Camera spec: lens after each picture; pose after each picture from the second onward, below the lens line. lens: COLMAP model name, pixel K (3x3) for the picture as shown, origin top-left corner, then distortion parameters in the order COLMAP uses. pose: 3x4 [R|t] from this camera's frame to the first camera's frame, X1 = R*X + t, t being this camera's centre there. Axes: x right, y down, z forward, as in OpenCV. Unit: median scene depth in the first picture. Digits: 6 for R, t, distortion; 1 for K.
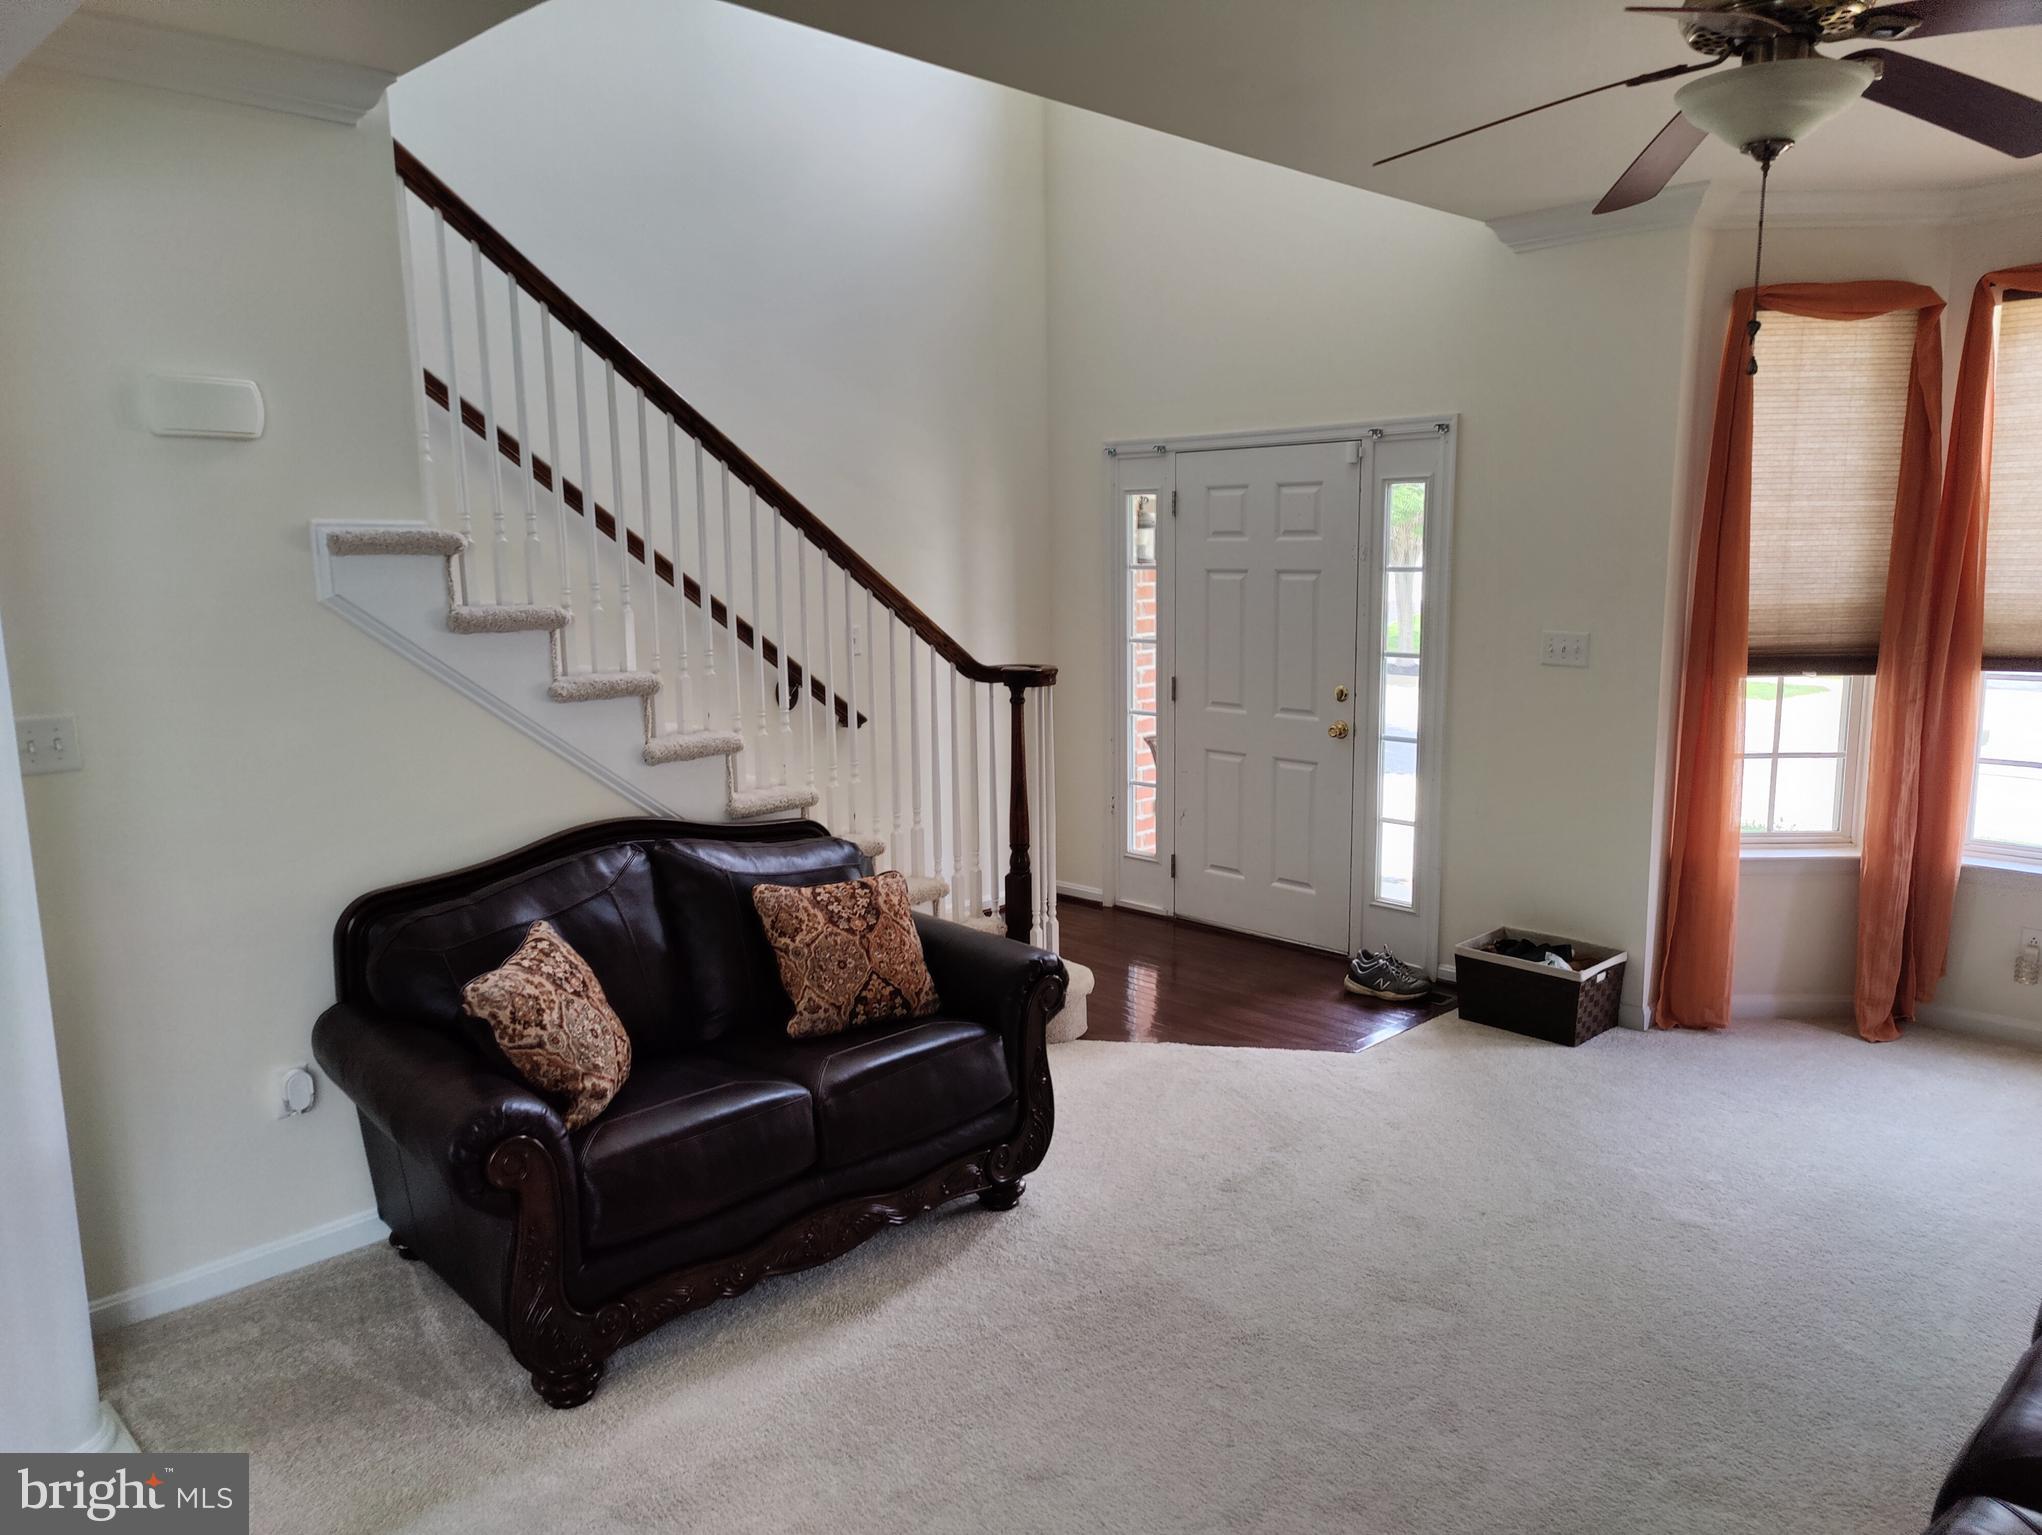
lens RADIAL K [[1423.7, 0, 999.2], [0, 1423.7, 762.6], [0, 0, 1]] dist [0.040240, -0.037299]
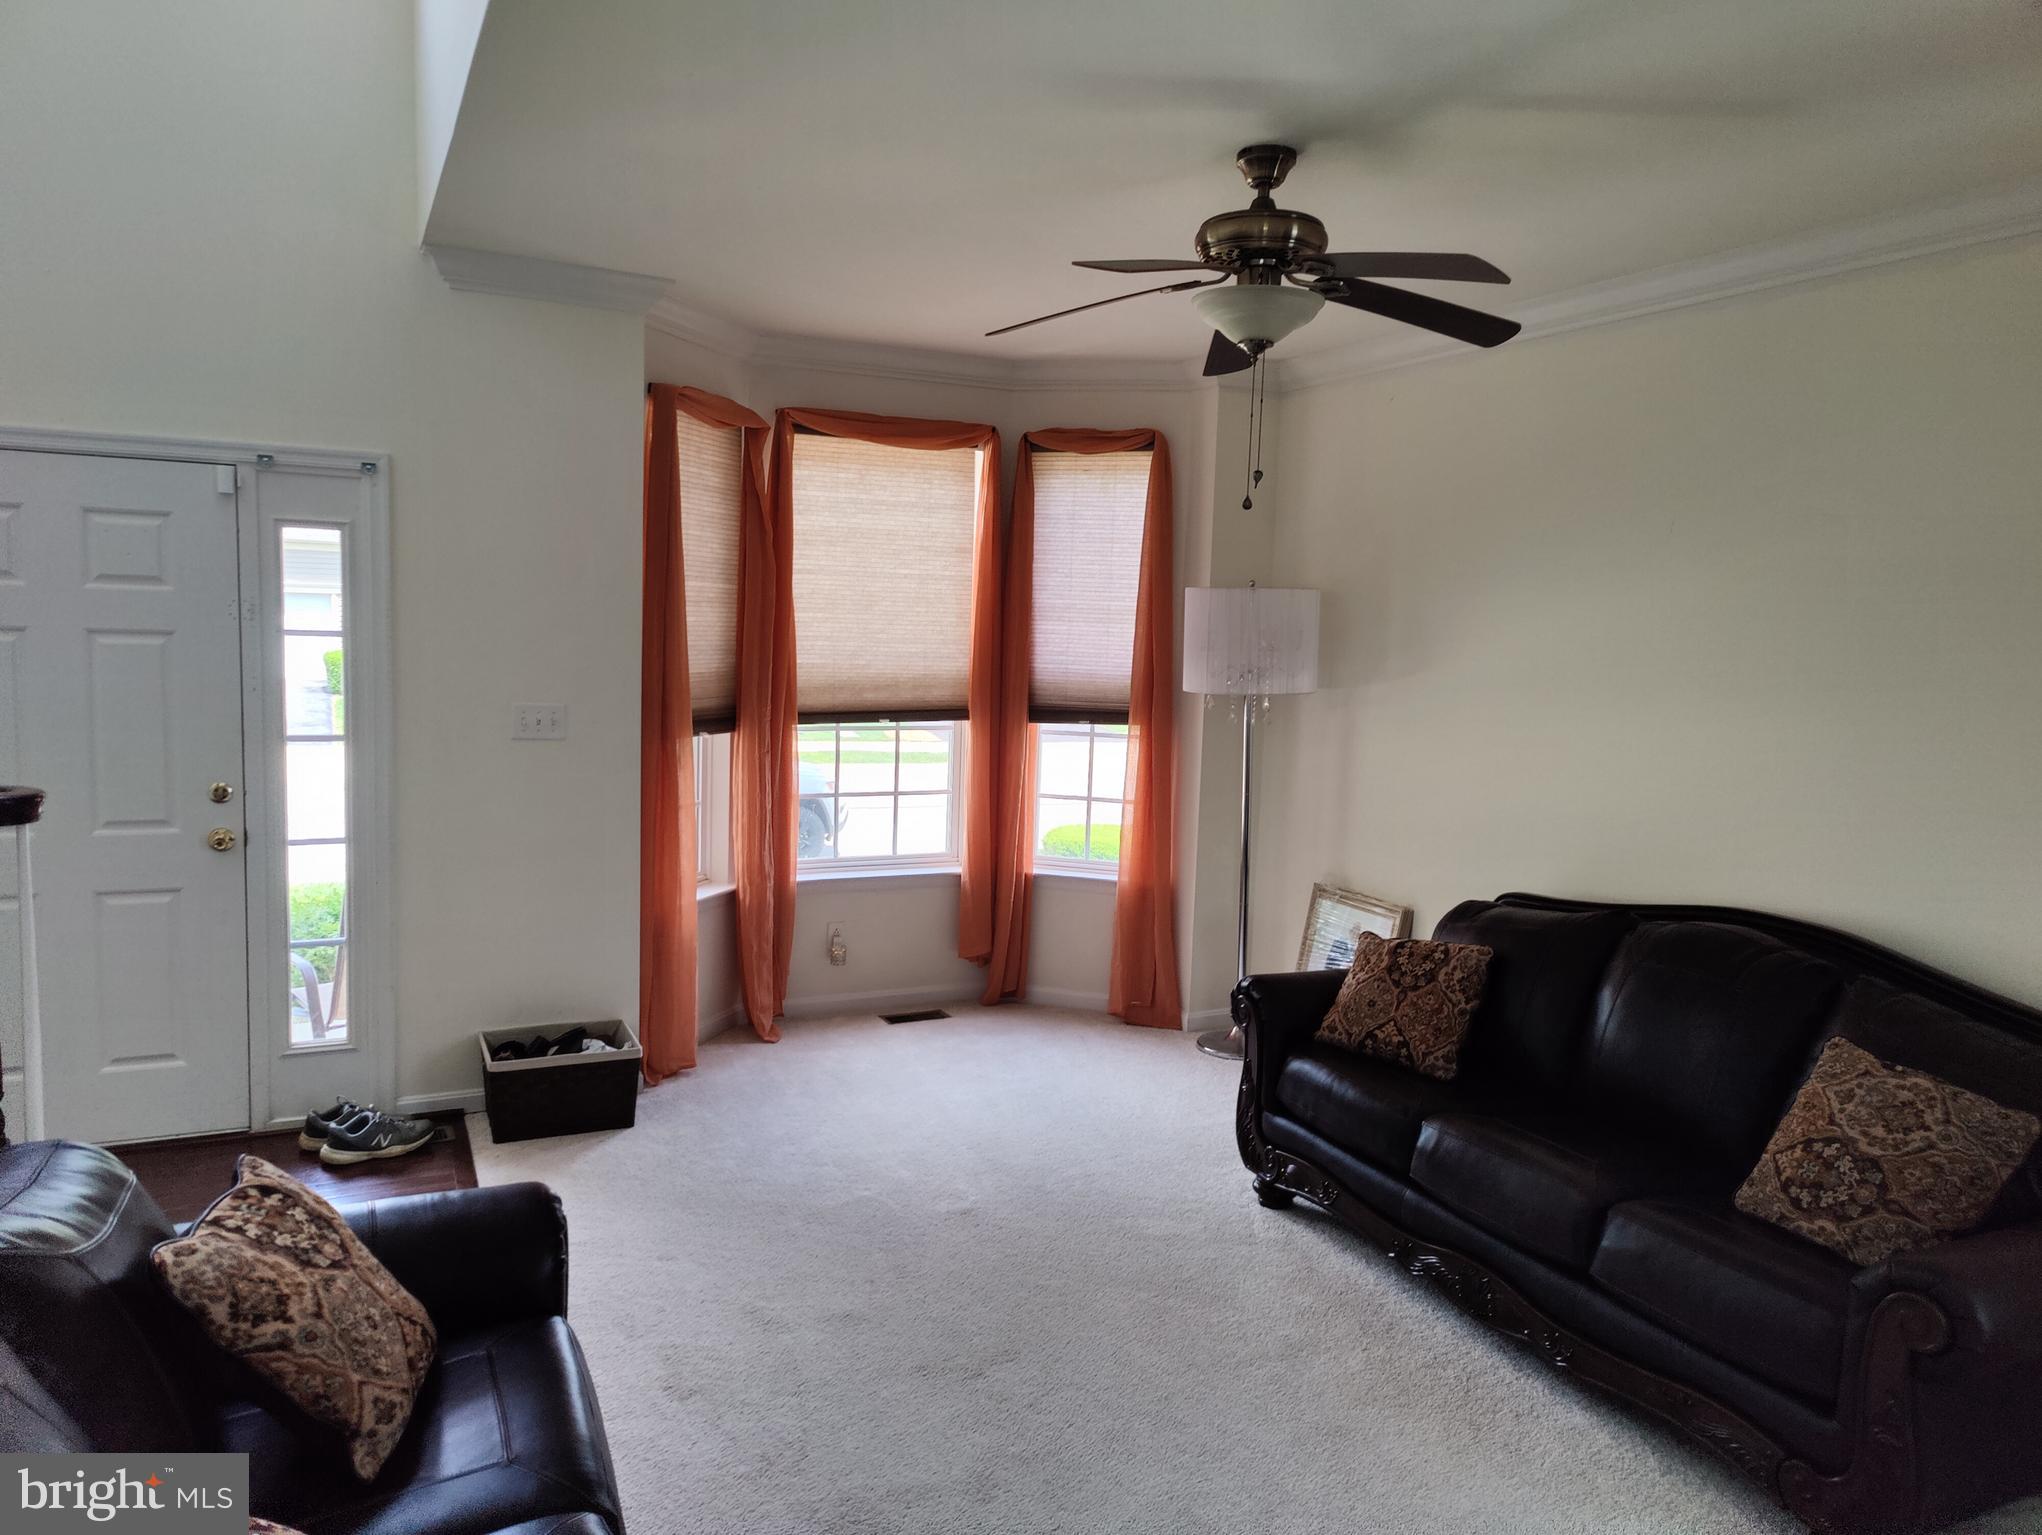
lens RADIAL K [[1423.7, 0, 1042.7], [0, 1423.7, 758.1], [0, 0, 1]] dist [0.040240, -0.037299]
pose [[0.295470, -0.068303, 0.952907, -0.399509], [0.109077, 0.993330, 0.037379, -0.052813], [-0.949105, 0.092896, 0.300949, 0.390917]]
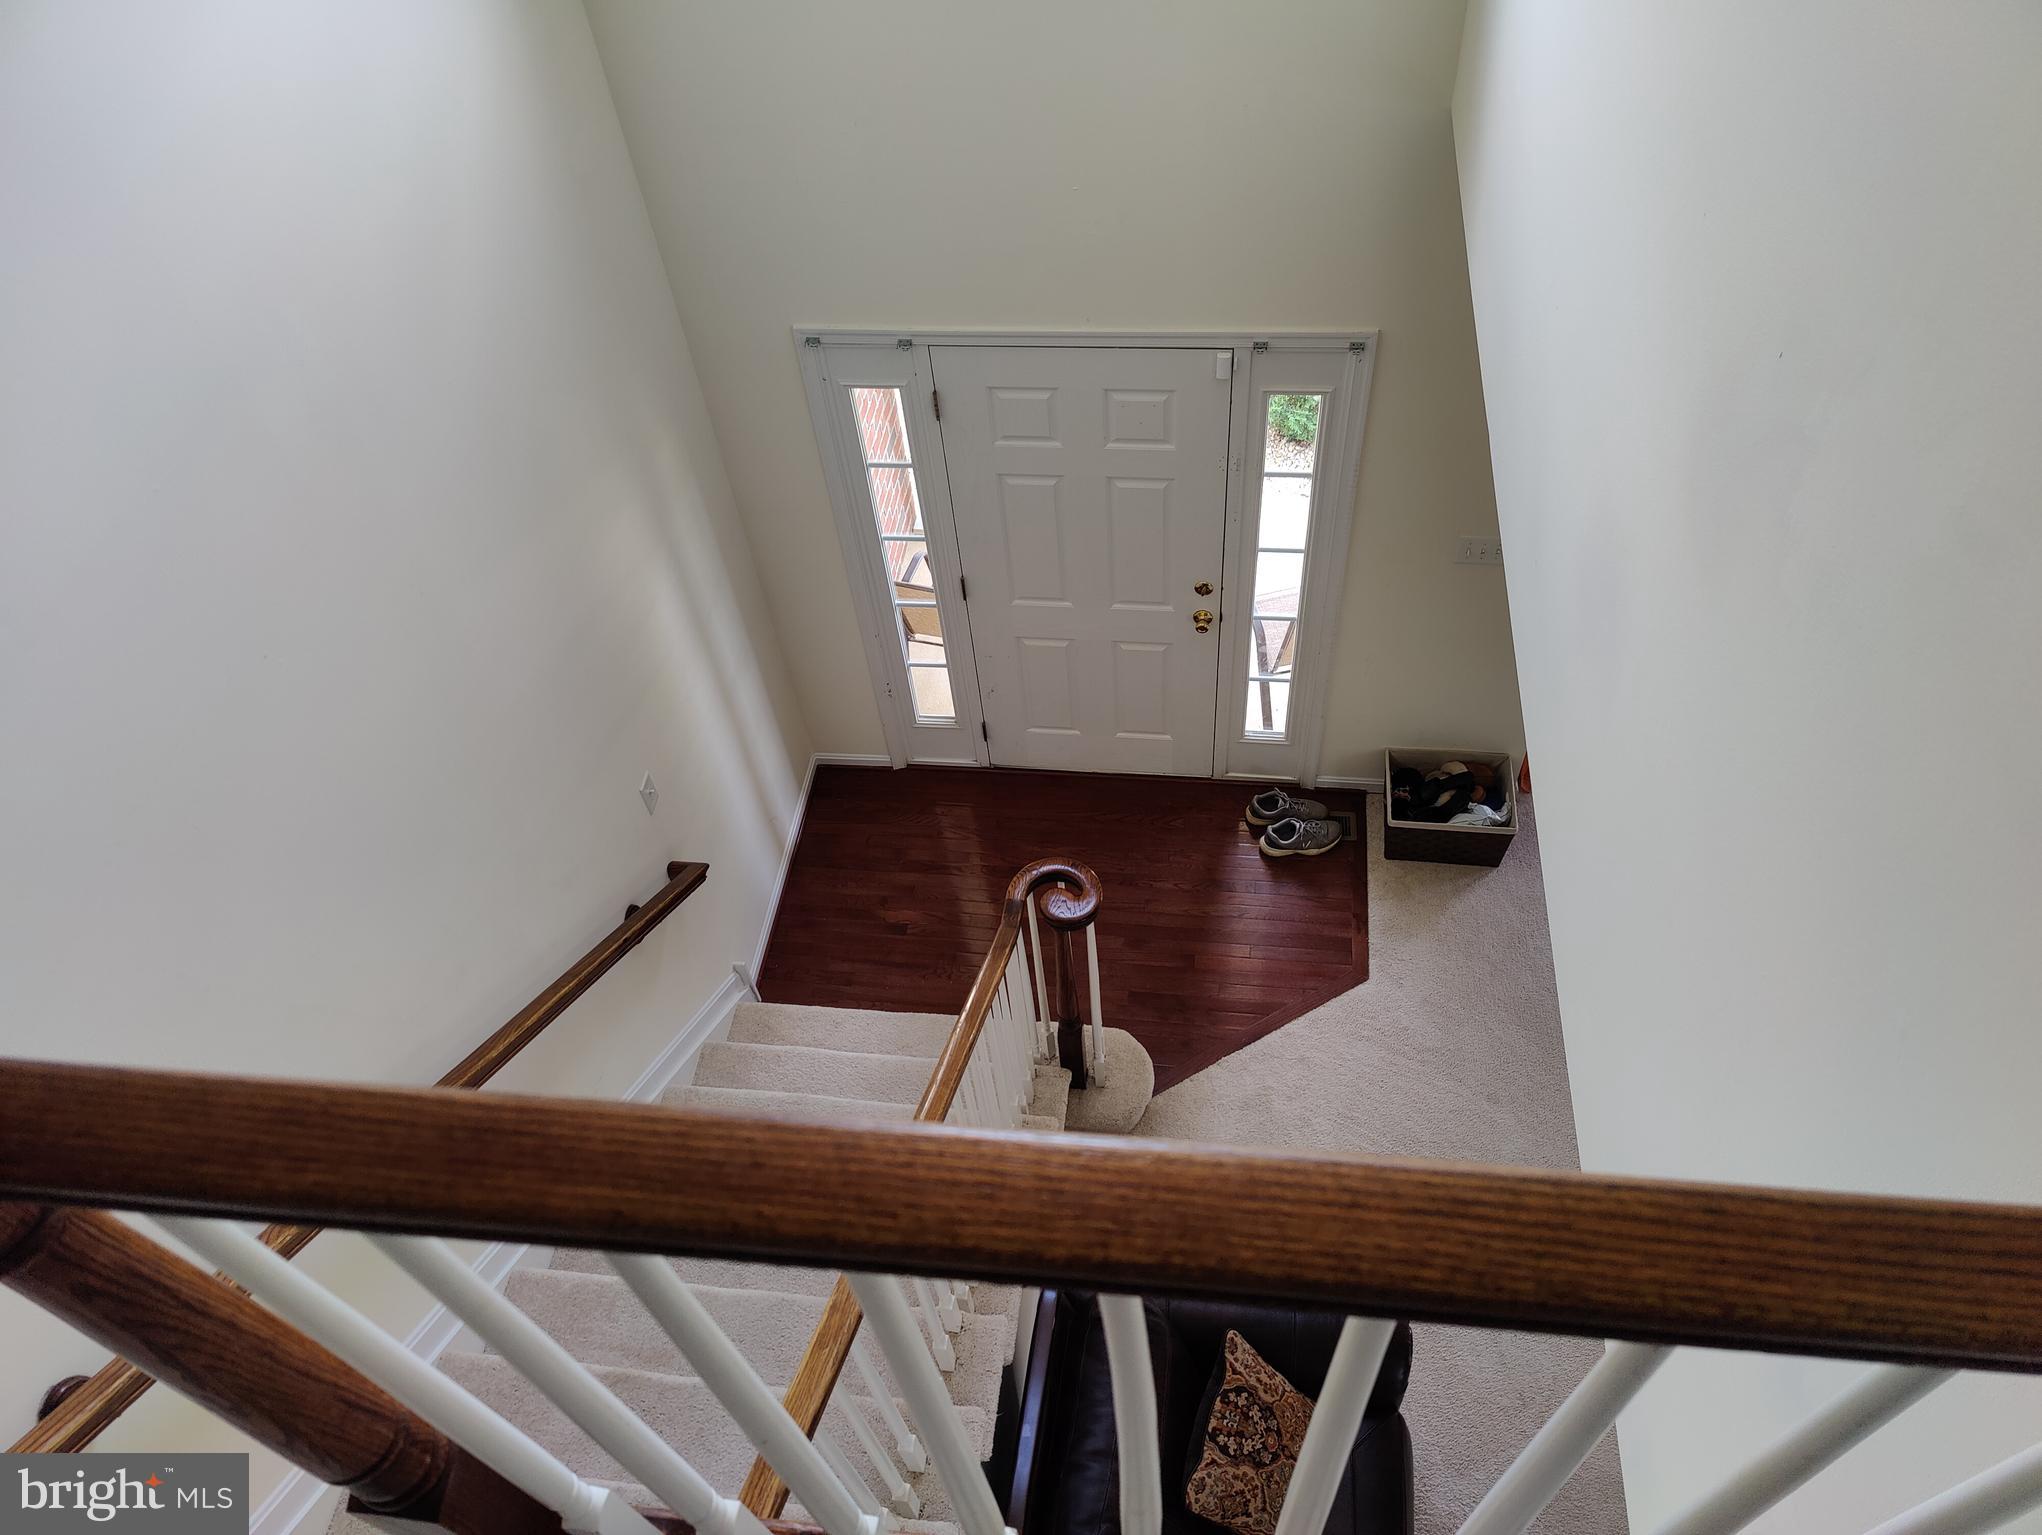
lens RADIAL K [[1423.7, 0, 1024.7], [0, 1423.7, 776.7], [0, 0, 1]] dist [0.040240, -0.037299]
pose [[0.770545, -0.524302, 0.362446, -0.249621], [0.159401, 0.709089, 0.686865, -0.652807], [-0.617132, -0.471486, 0.629960, 0.511563]]
